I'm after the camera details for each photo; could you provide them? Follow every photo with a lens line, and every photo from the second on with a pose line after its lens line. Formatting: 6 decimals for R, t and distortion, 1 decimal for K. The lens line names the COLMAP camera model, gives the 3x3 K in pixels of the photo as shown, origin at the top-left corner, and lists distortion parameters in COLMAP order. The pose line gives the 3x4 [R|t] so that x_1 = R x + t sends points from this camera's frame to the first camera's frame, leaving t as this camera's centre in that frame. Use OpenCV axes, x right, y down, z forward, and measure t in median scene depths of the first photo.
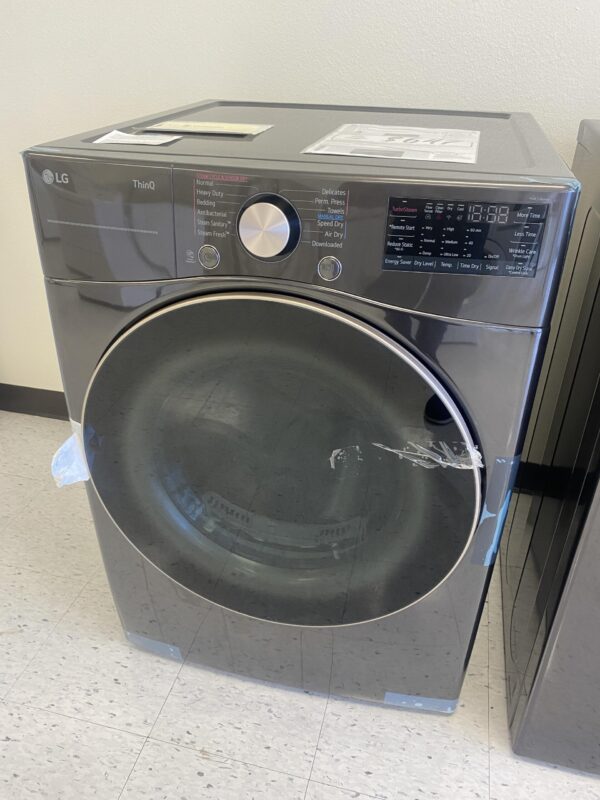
lens RADIAL K [[615.0, 0, 300.0], [0, 615.0, 400.0], [0, 0, 1]] dist [0.029559, -0.007707]
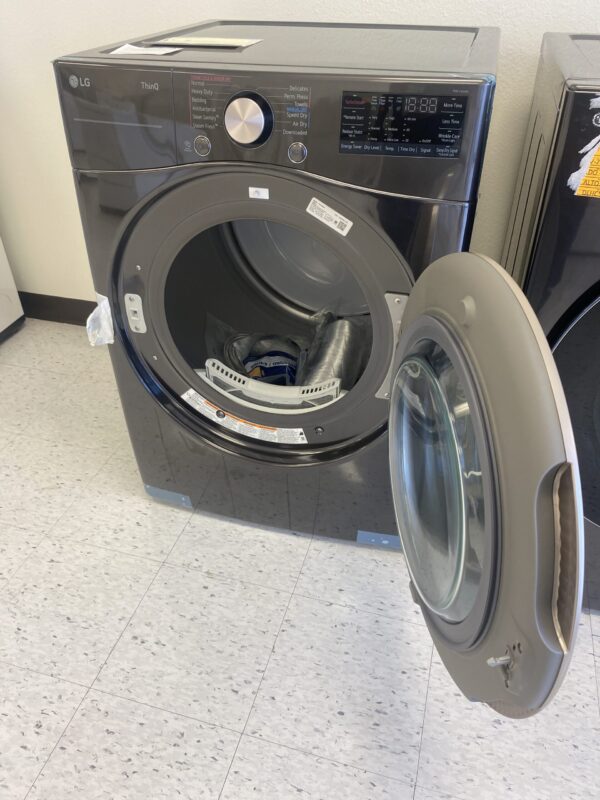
lens RADIAL K [[623.7, 0, 300.0], [0, 623.7, 400.0], [0, 0, 1]] dist [0.058740, -0.071444]
pose [[0.999136, 0.009512, -0.040447, 0.091246], [-0.006277, 0.996826, 0.079368, 0.152791], [0.041074, -0.079046, 0.996024, -0.257046]]
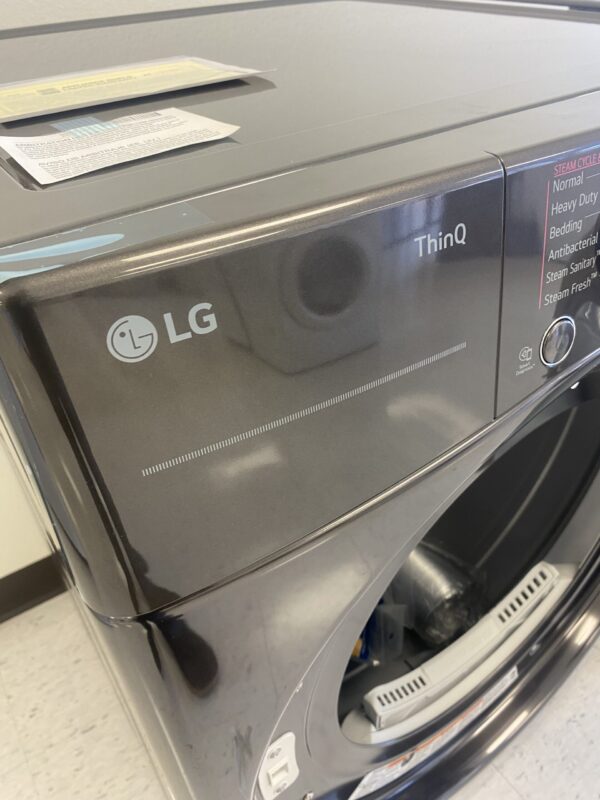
lens RADIAL K [[623.7, 0, 300.0], [0, 623.7, 400.0], [0, 0, 1]] dist [0.058740, -0.071444]
pose [[0.633882, -0.492175, 0.596621, -0.491483], [0.419332, 0.866878, 0.269600, -0.348131], [-0.649888, 0.079288, 0.755883, 0.683274]]
